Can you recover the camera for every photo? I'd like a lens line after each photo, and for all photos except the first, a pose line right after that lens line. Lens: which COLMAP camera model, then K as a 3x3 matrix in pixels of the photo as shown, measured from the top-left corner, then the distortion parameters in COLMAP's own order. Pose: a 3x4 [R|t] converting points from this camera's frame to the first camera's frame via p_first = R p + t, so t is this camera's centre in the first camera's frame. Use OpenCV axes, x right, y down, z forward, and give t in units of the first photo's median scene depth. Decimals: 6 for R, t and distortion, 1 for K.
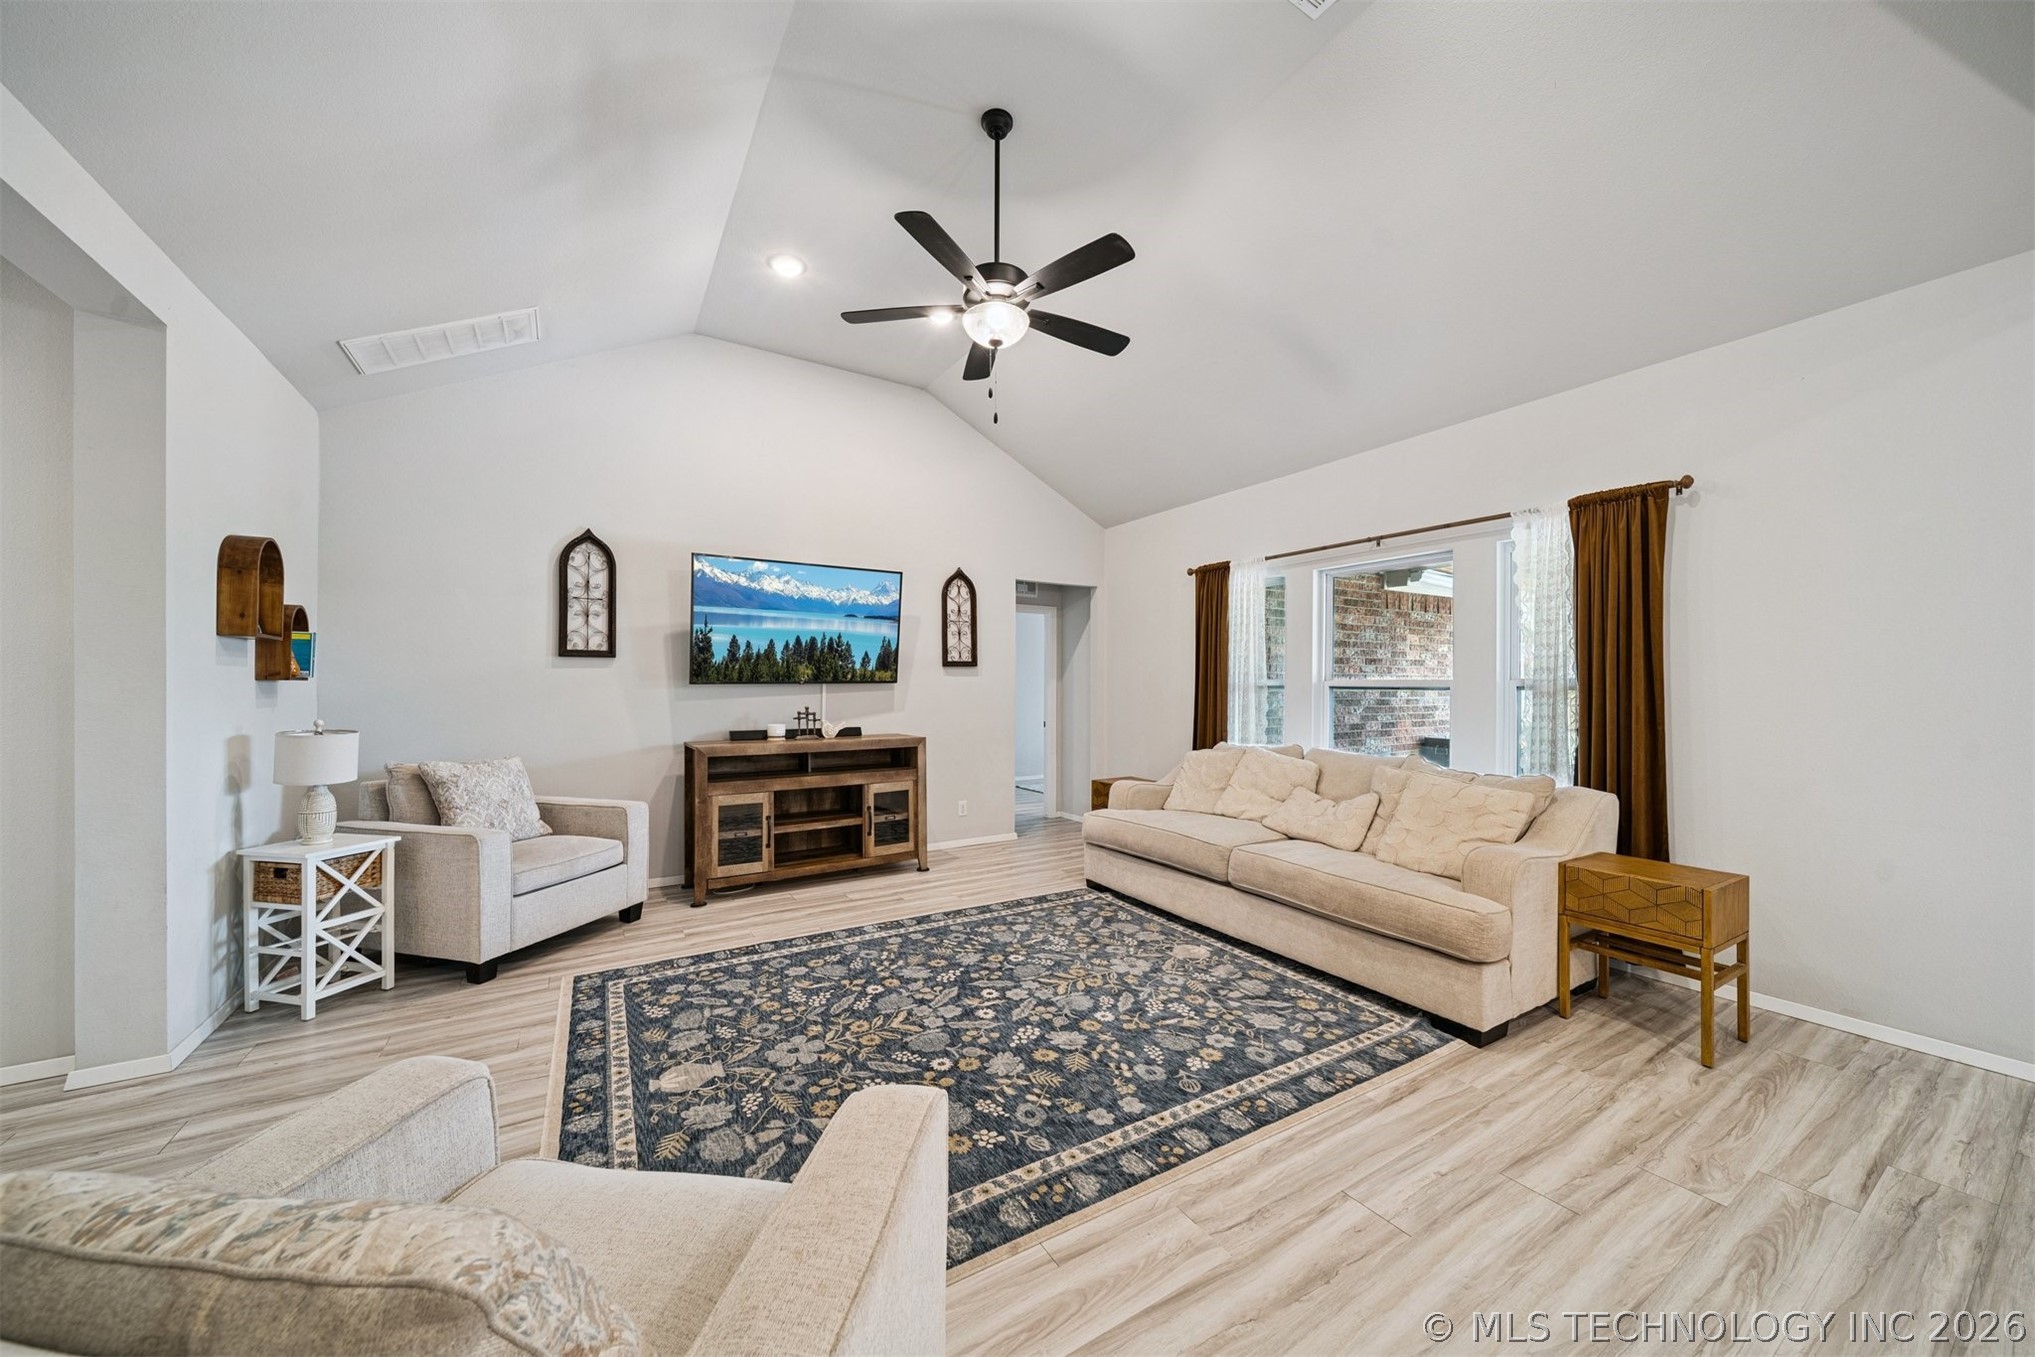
lens RADIAL K [[717.4, 0, 1024.0], [0, 717.4, 692.9], [0, 0, 1]] dist [-0.001171, -0.000269]
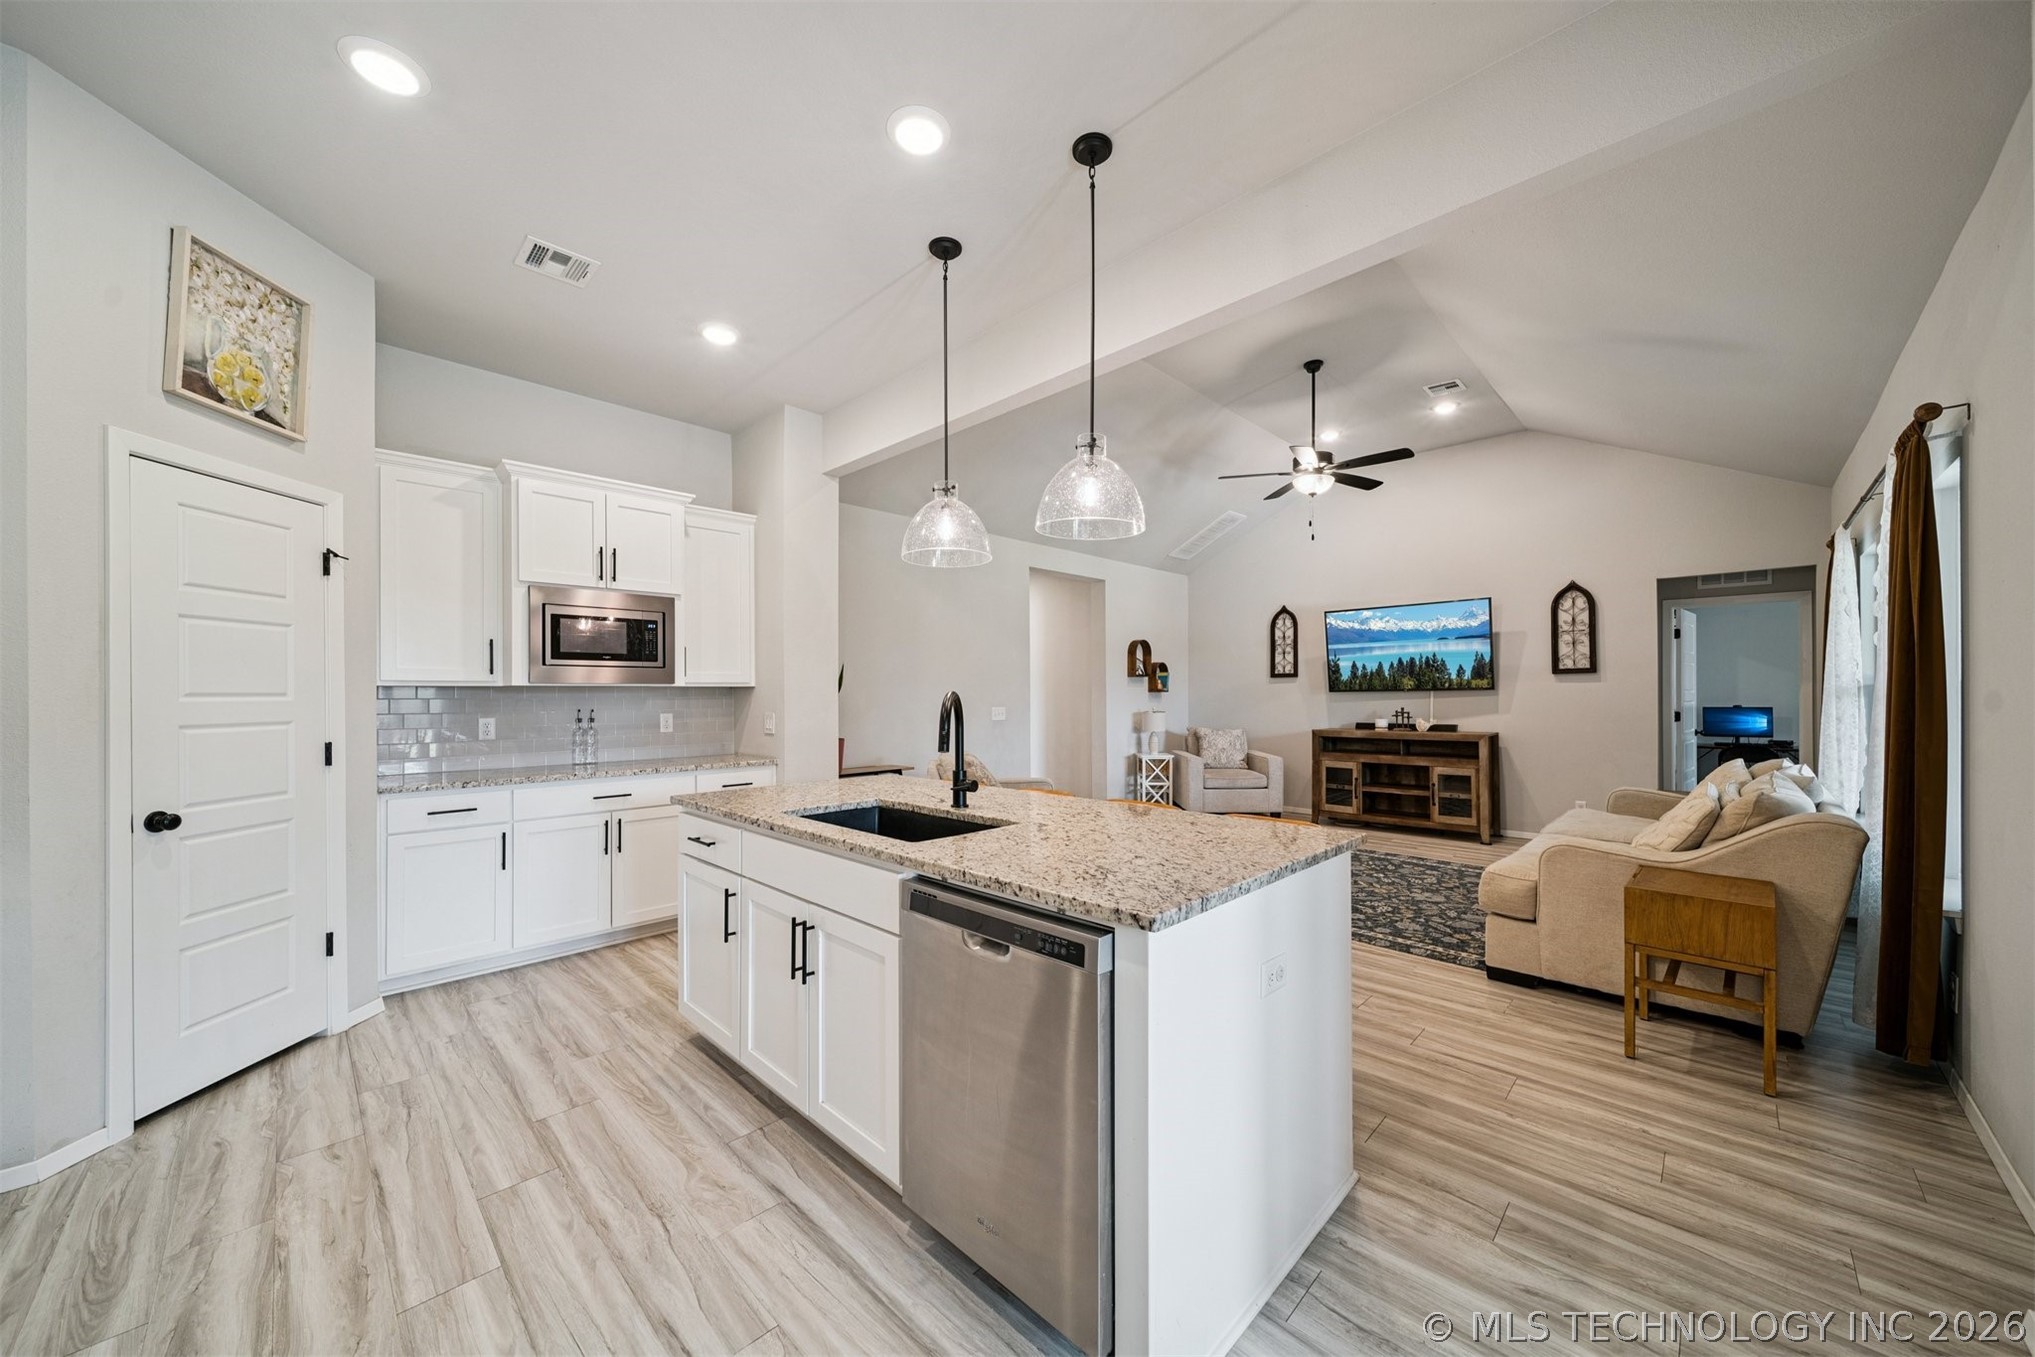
lens RADIAL K [[717.4, 0, 1024.0], [0, 717.4, 692.9], [0, 0, 1]] dist [-0.001171, -0.000269]
pose [[0.238345, -0.004743, -0.971169, 1.104827], [-0.003875, 0.999975, -0.005835, 0.002201], [0.971173, 0.005154, 0.238321, -0.064180]]
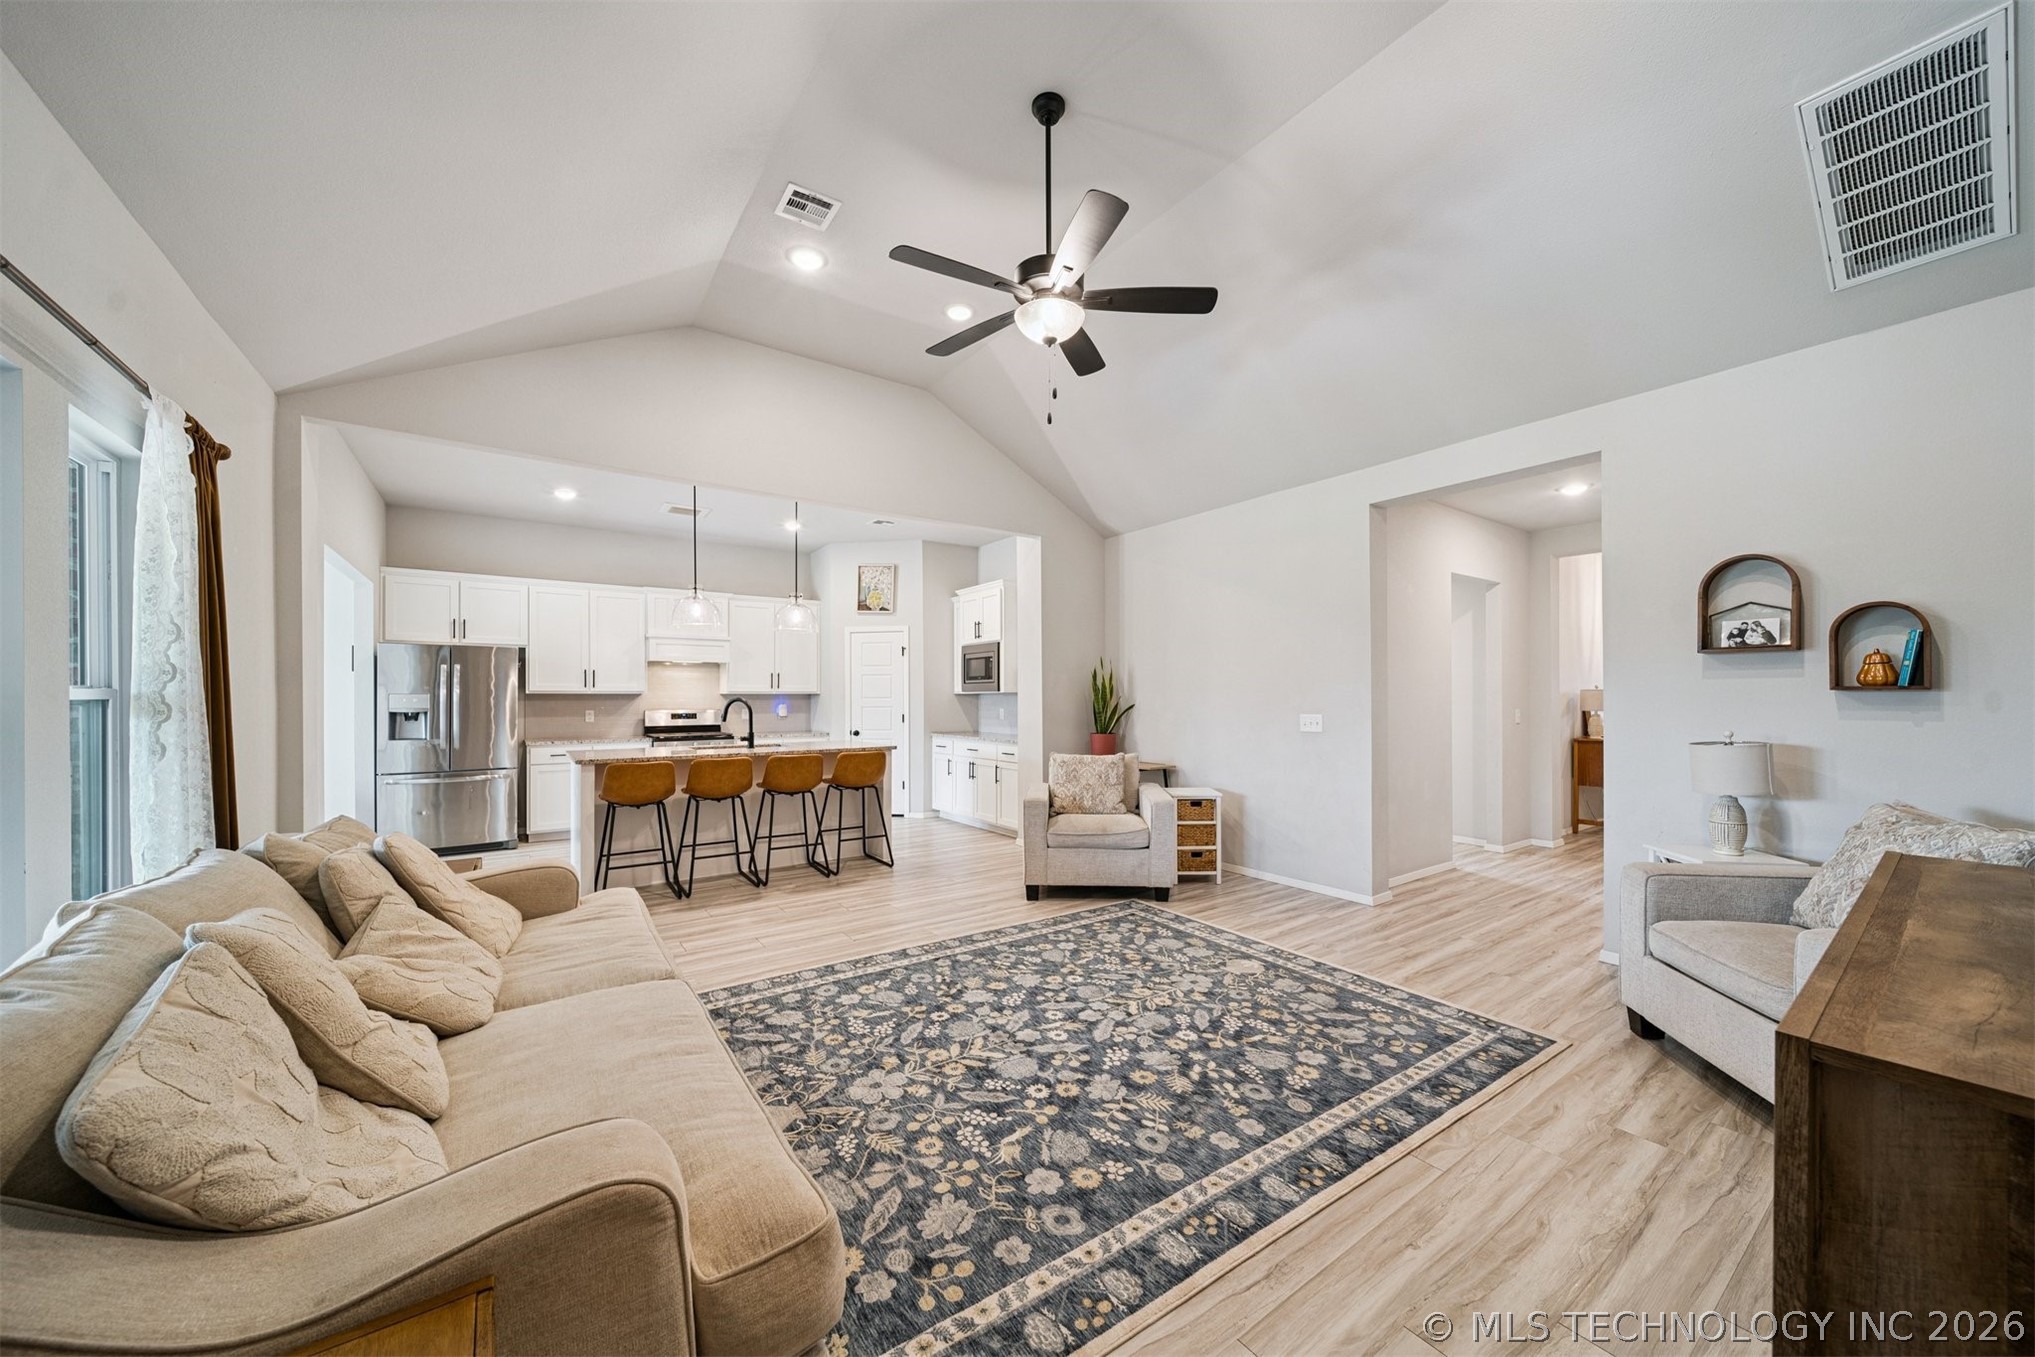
lens RADIAL K [[717.4, 0, 1024.0], [0, 717.4, 692.9], [0, 0, 1]] dist [-0.001171, -0.000269]
pose [[-0.998073, 0.001683, -0.062034, 0.039358], [0.001597, 0.999998, 0.001432, -0.013230], [0.062036, 0.001330, -0.998073, 1.474931]]
